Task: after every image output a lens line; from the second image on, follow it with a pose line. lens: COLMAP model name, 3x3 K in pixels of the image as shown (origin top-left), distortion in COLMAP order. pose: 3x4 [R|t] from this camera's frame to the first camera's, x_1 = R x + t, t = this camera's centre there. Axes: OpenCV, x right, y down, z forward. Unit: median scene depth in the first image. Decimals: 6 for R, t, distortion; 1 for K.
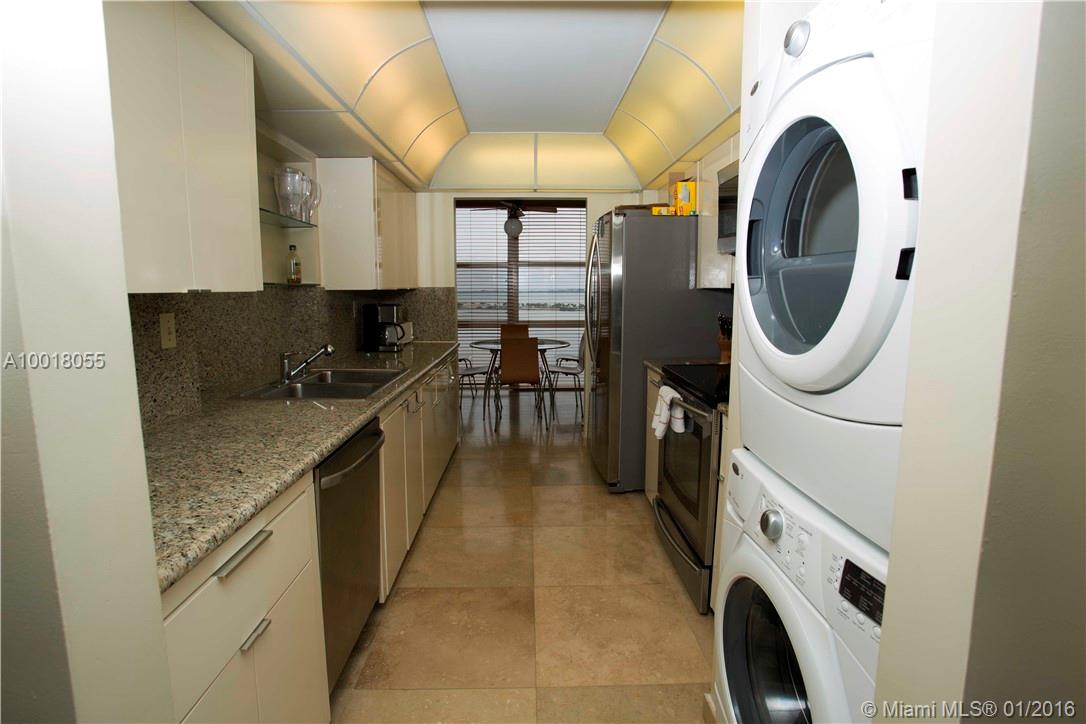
lens RADIAL K [[532.0, 0, 536.3], [0, 532.0, 357.5], [0, 0, 1]] dist [-0.080670, 0.038282]
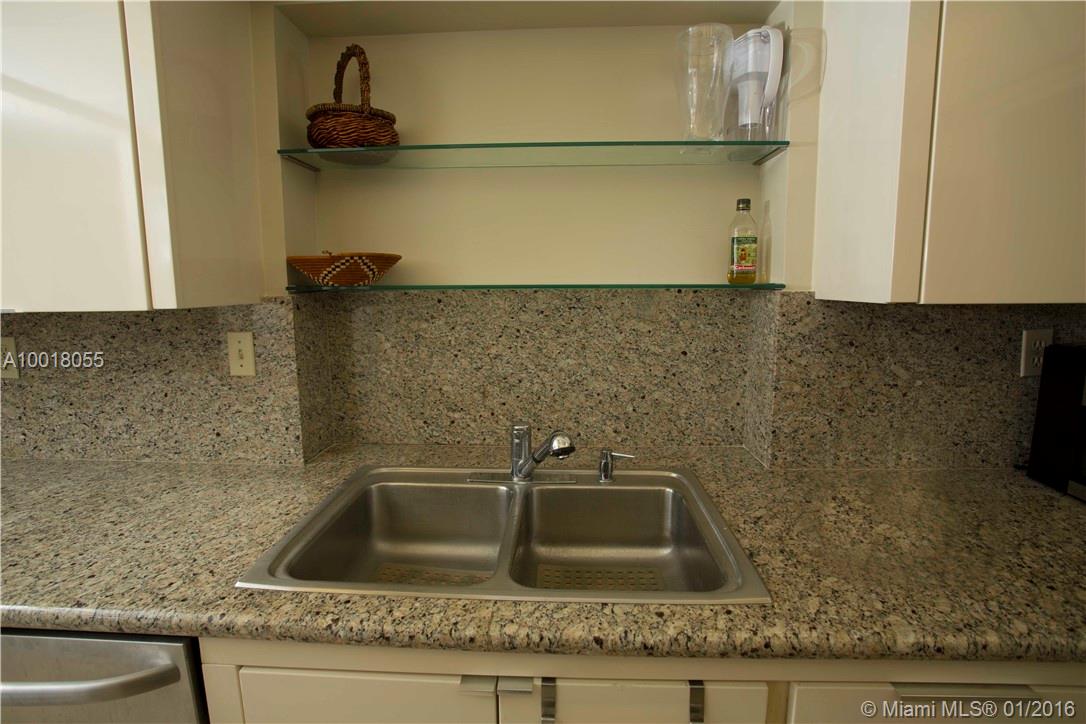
lens RADIAL K [[532.0, 0, 536.3], [0, 532.0, 357.5], [0, 0, 1]] dist [-0.080670, 0.038282]
pose [[-0.071621, 0.139616, -0.987612, 0.018493], [-0.119077, 0.981877, 0.147441, -0.131139], [0.990299, 0.128162, -0.053698, 0.903857]]
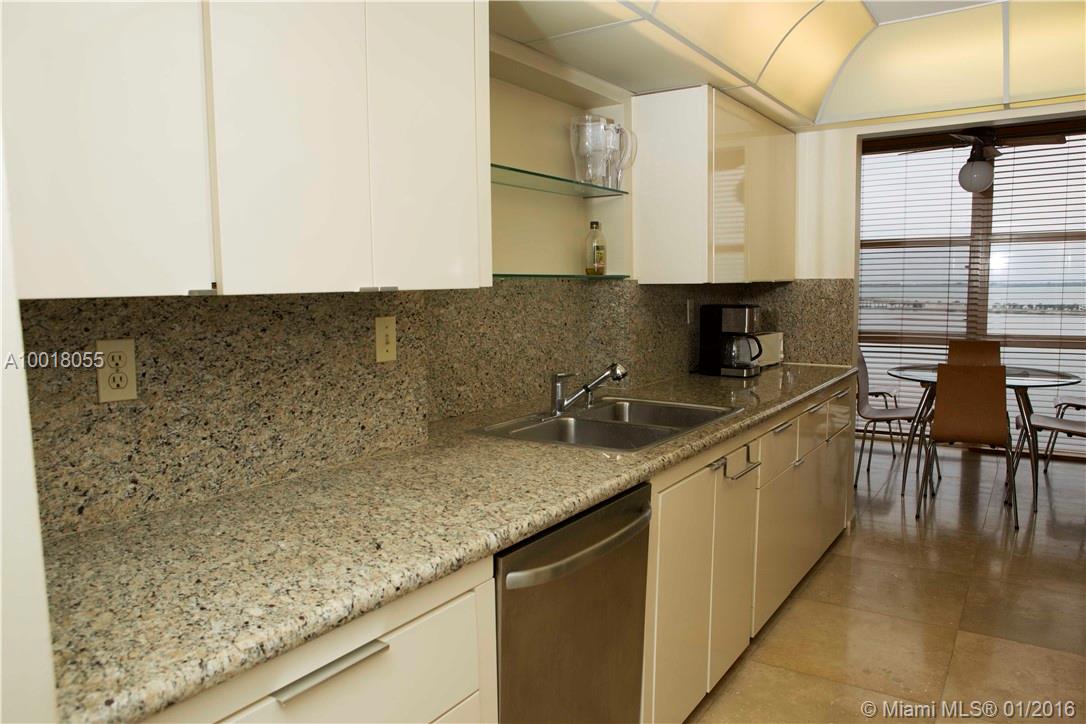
lens RADIAL K [[755.8, 0, 543.0], [0, 755.8, 362.0], [0, 0, 1]] dist [-0.117430, 0.106180]
pose [[0.819303, 0.047419, -0.571396, 0.077699], [-0.059351, 0.998235, -0.002260, -0.017610], [0.570280, 0.035764, 0.820671, 0.125953]]
